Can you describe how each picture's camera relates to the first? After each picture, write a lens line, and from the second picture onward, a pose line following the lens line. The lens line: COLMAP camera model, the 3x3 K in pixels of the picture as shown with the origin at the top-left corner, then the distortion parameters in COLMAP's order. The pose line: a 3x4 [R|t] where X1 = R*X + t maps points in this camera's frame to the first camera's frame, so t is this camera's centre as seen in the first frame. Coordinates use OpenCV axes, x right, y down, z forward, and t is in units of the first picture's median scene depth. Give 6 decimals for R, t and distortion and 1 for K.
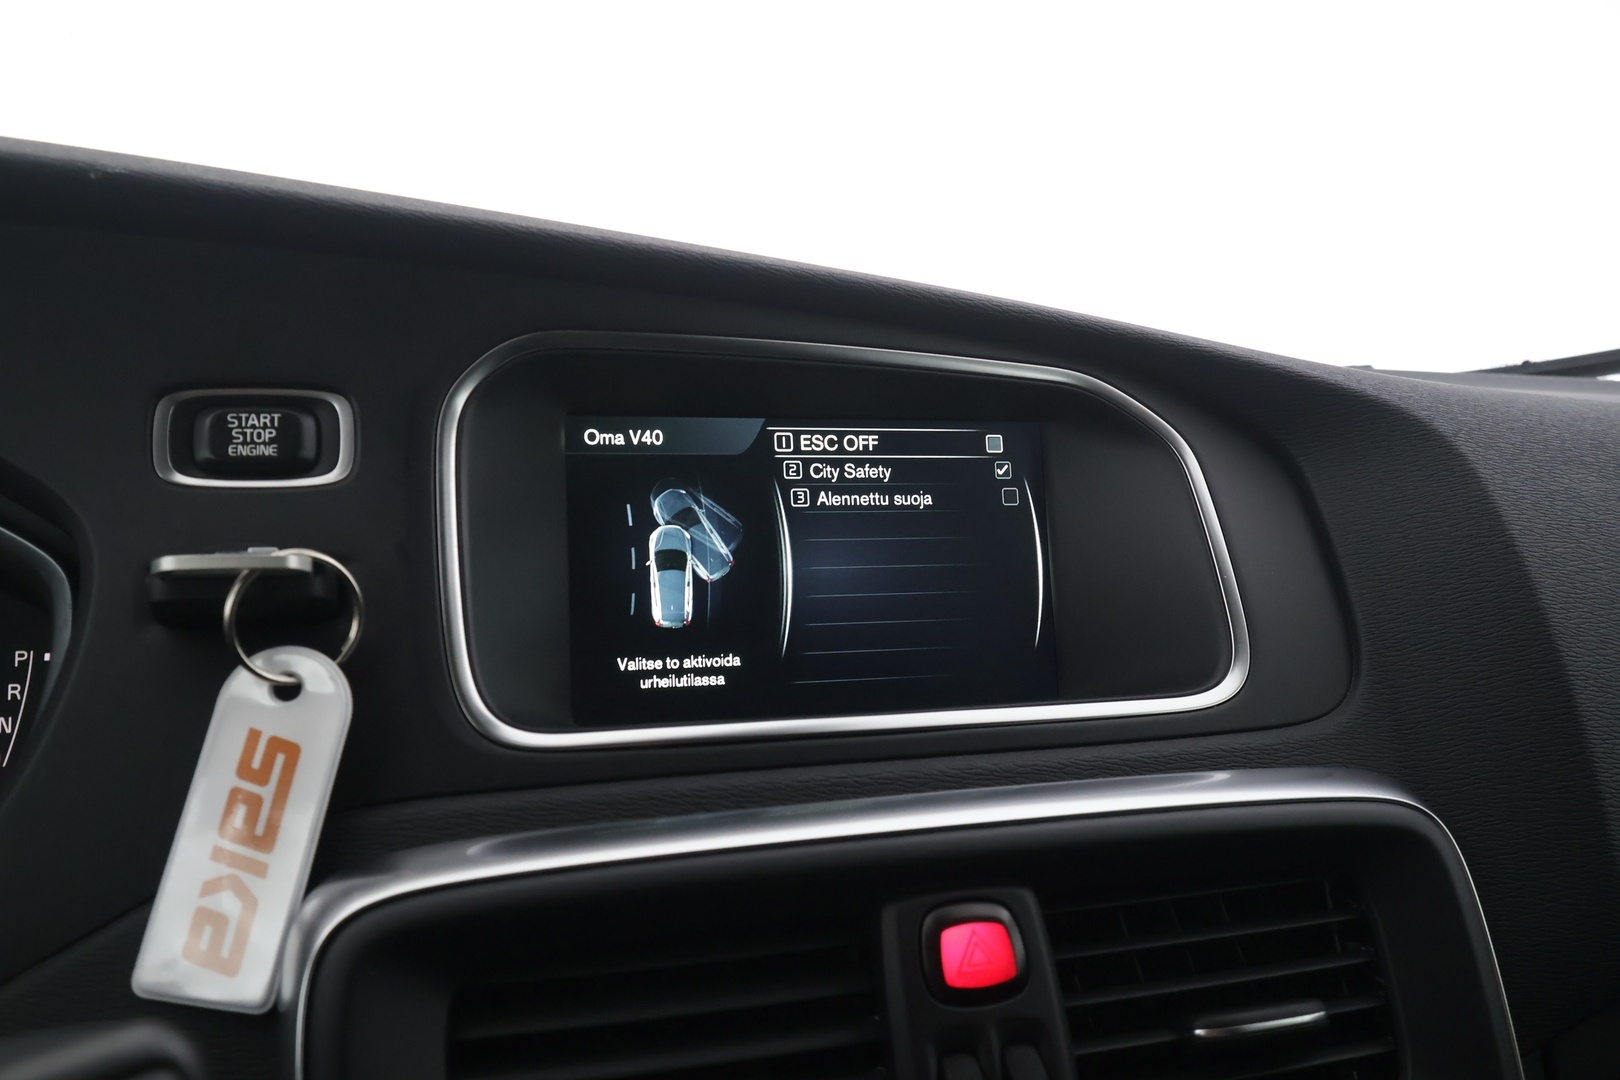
lens RADIAL K [[1279.1, 0, 815.3], [0, 1279.1, 533.9], [0, 0, 1]] dist [-0.006036, 0.005773]
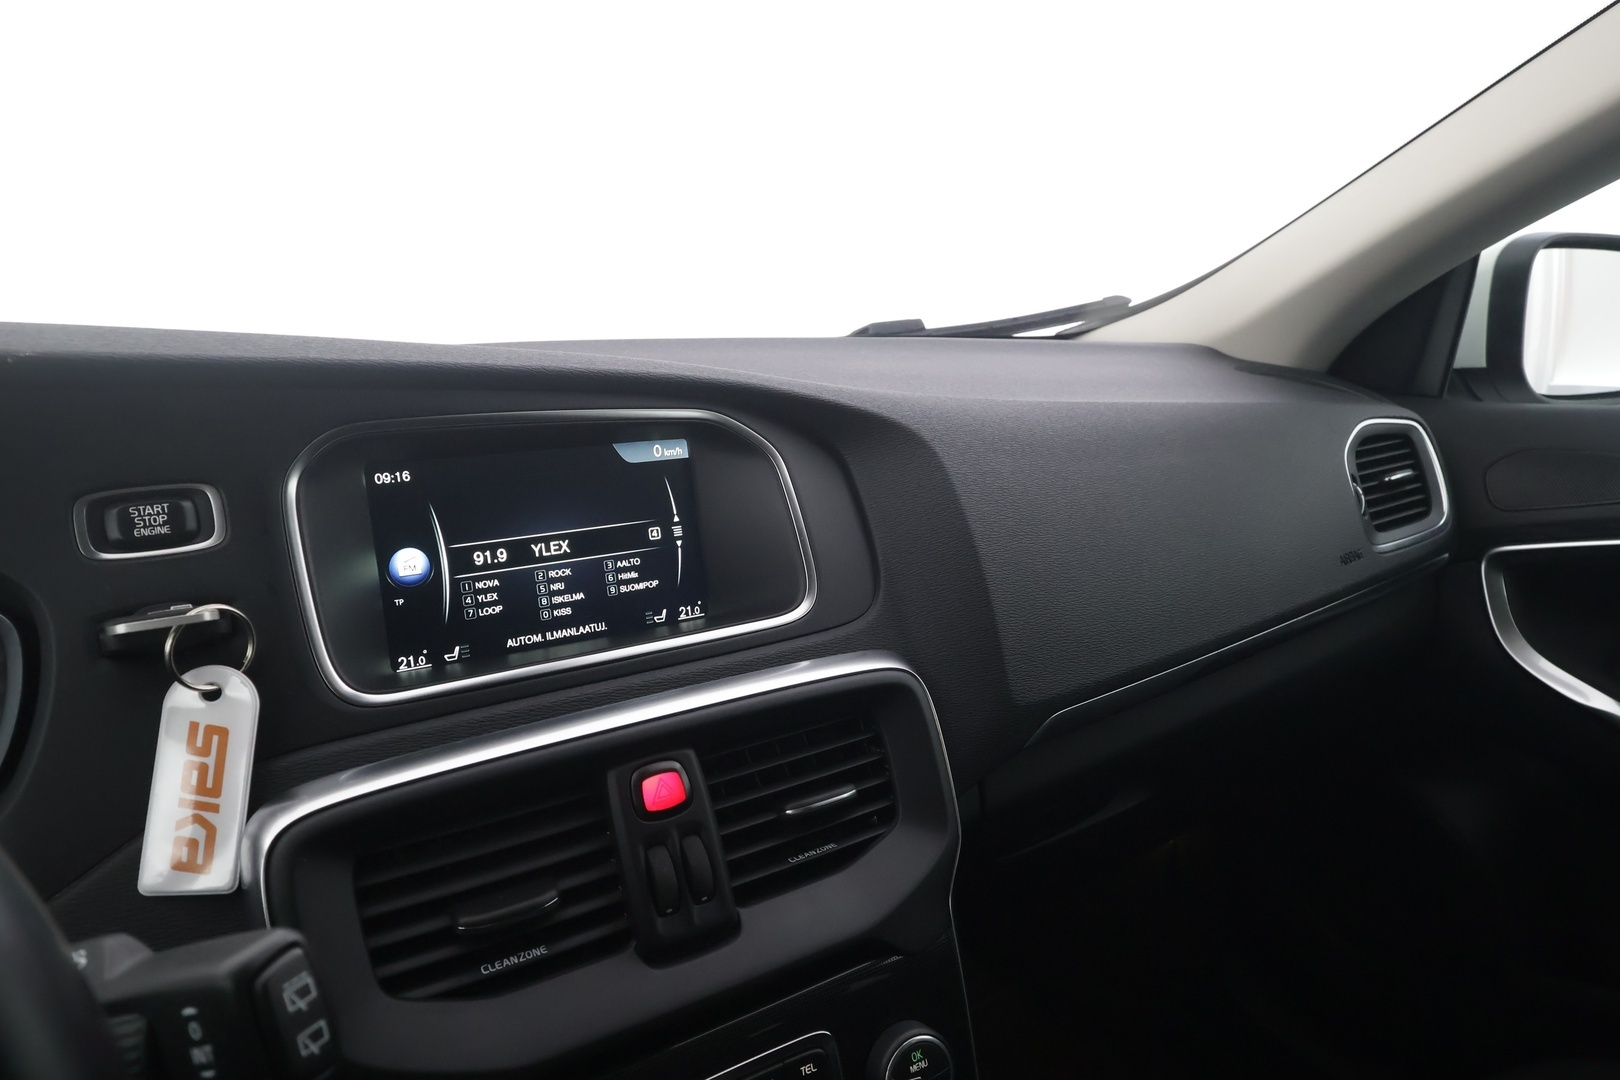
lens RADIAL K [[1042.7, 0, 813.0], [0, 1042.7, 540.9], [0, 0, 1]] dist [-0.000557, -0.002861]
pose [[0.962616, -0.080888, 0.258509, -0.018165], [0.040997, 0.986884, 0.156137, -0.221520], [-0.267748, -0.139702, 0.953307, -0.370532]]
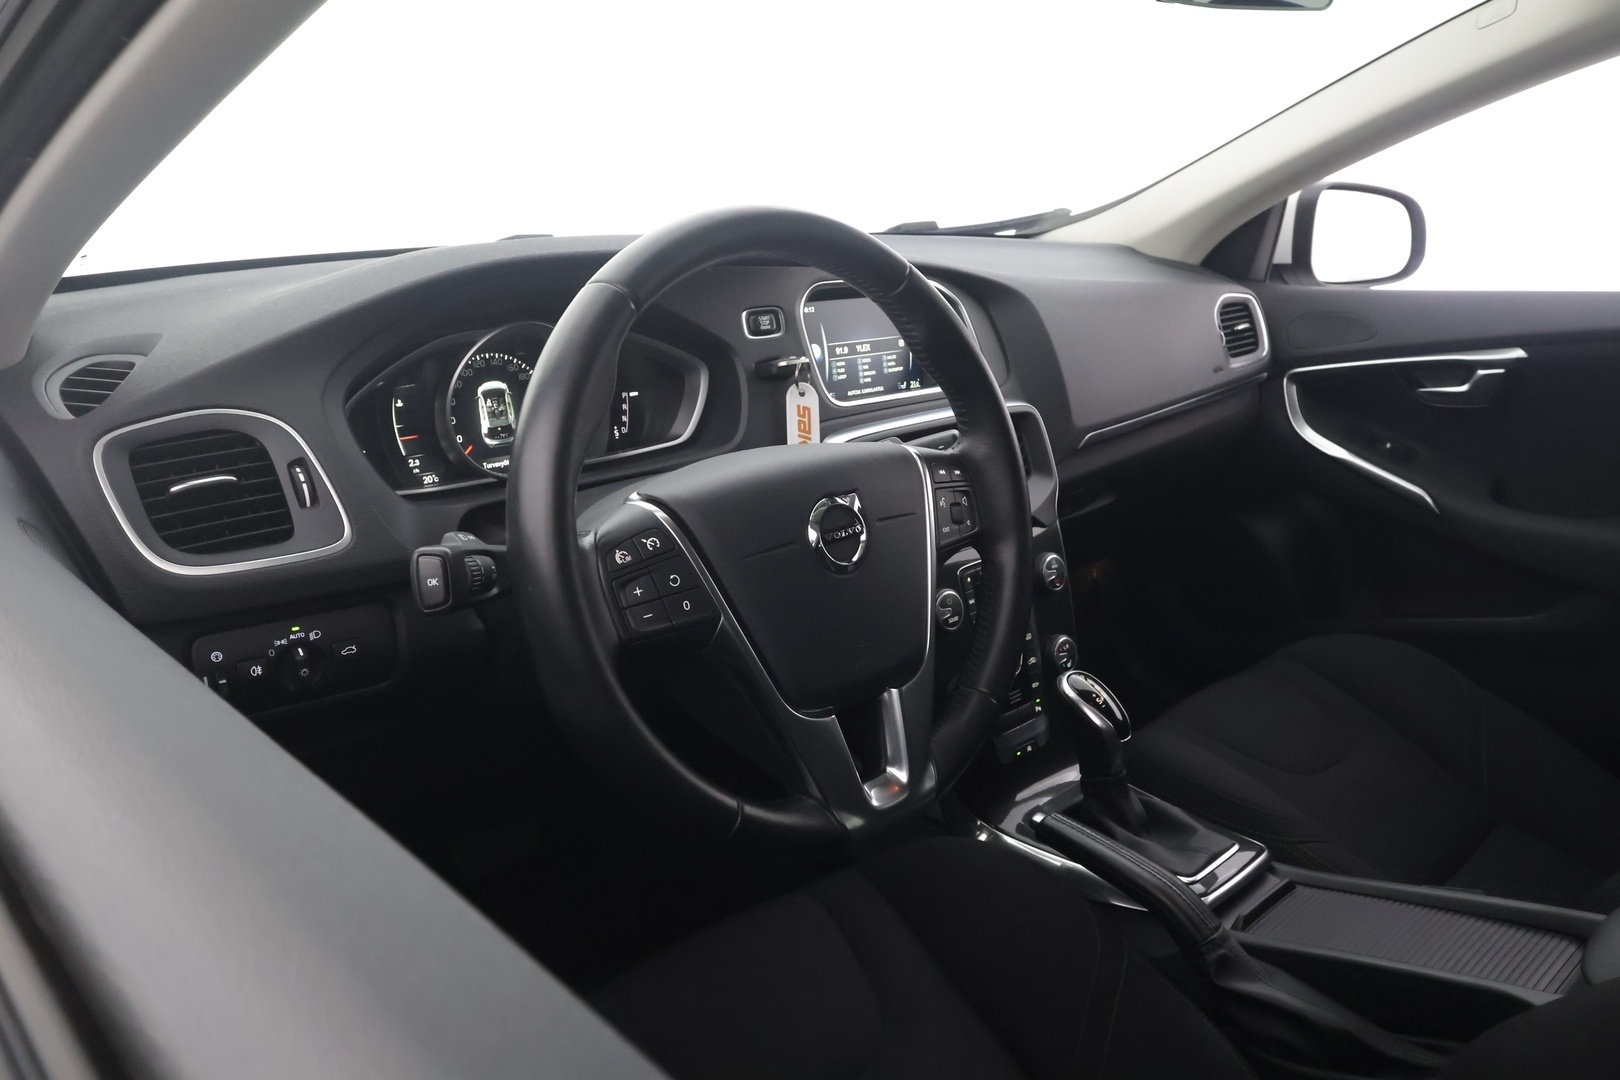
lens RADIAL K [[1192.2, 0, 795.5], [0, 1192.2, 538.8], [0, 0, 1]] dist [-0.009128, 0.004230]
pose [[0.903260, -0.120236, 0.411903, -1.858525], [0.019879, 0.970634, 0.239740, -0.297688], [-0.428633, -0.208360, 0.879125, -2.109511]]
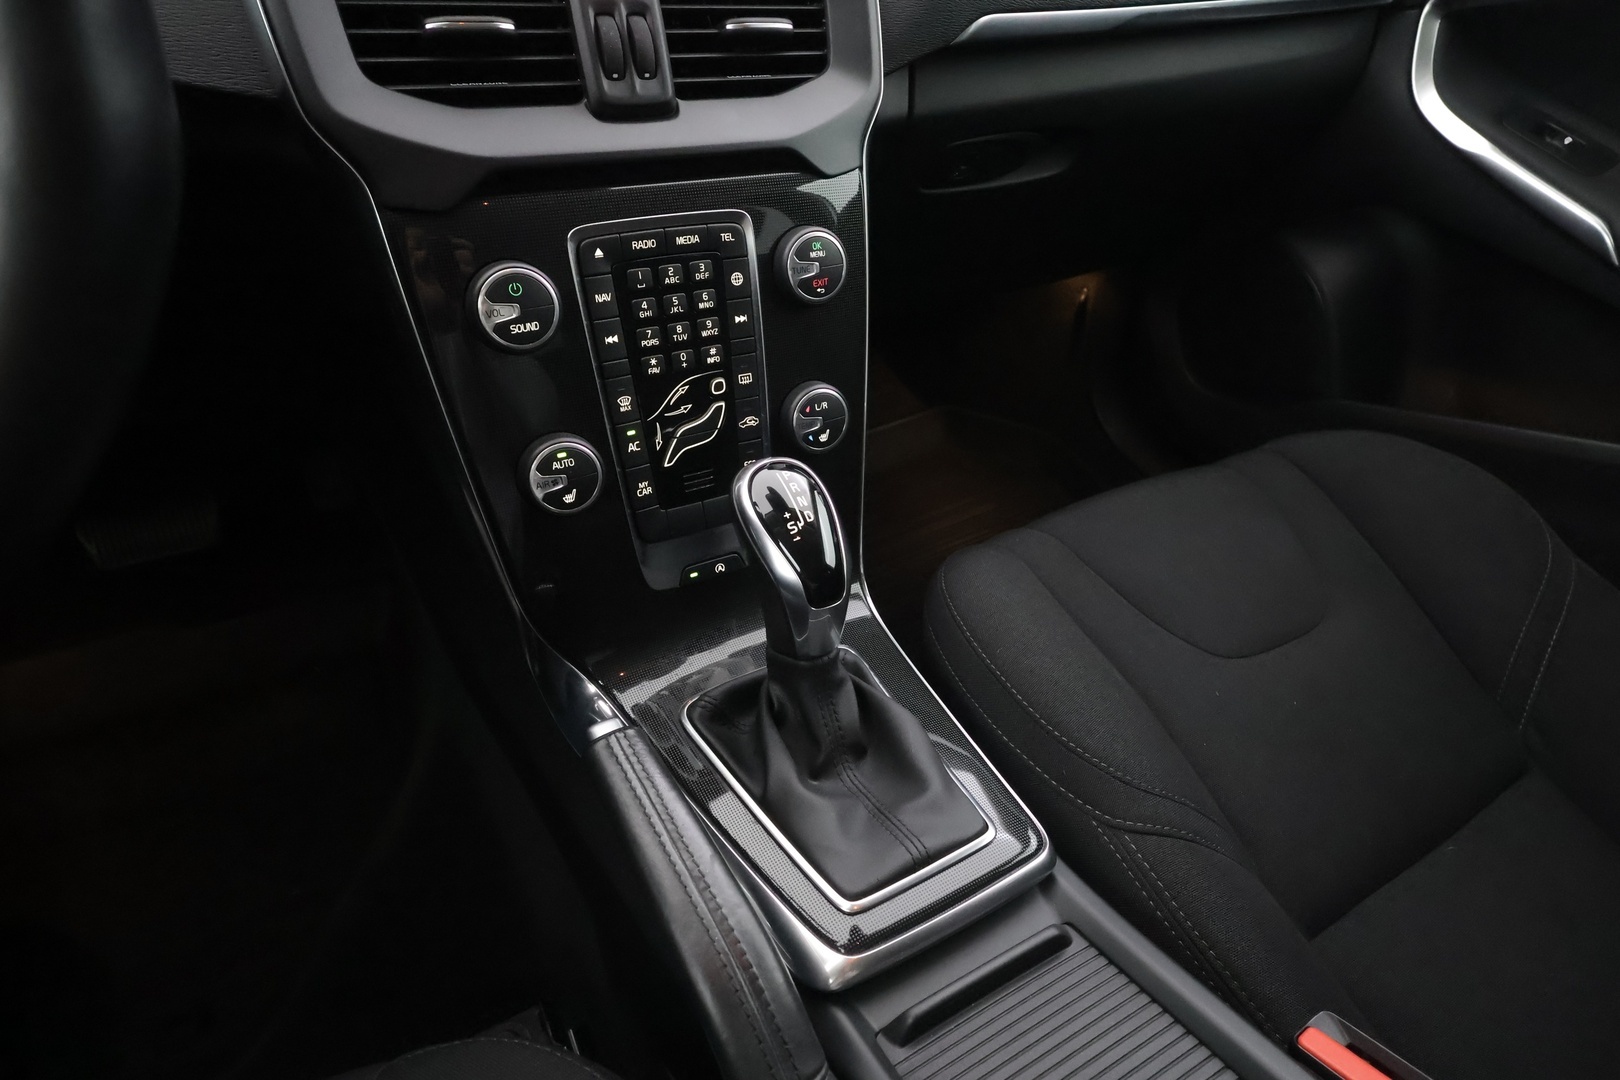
lens RADIAL K [[885.9, 0, 809.5], [0, 885.9, 549.5], [0, 0, 1]] dist [-0.008491, -0.003475]
pose [[0.972724, -0.082701, 0.216722, 0.050875], [-0.051072, 0.835006, 0.547866, 0.308965], [-0.226273, -0.543991, 0.808007, -0.630703]]
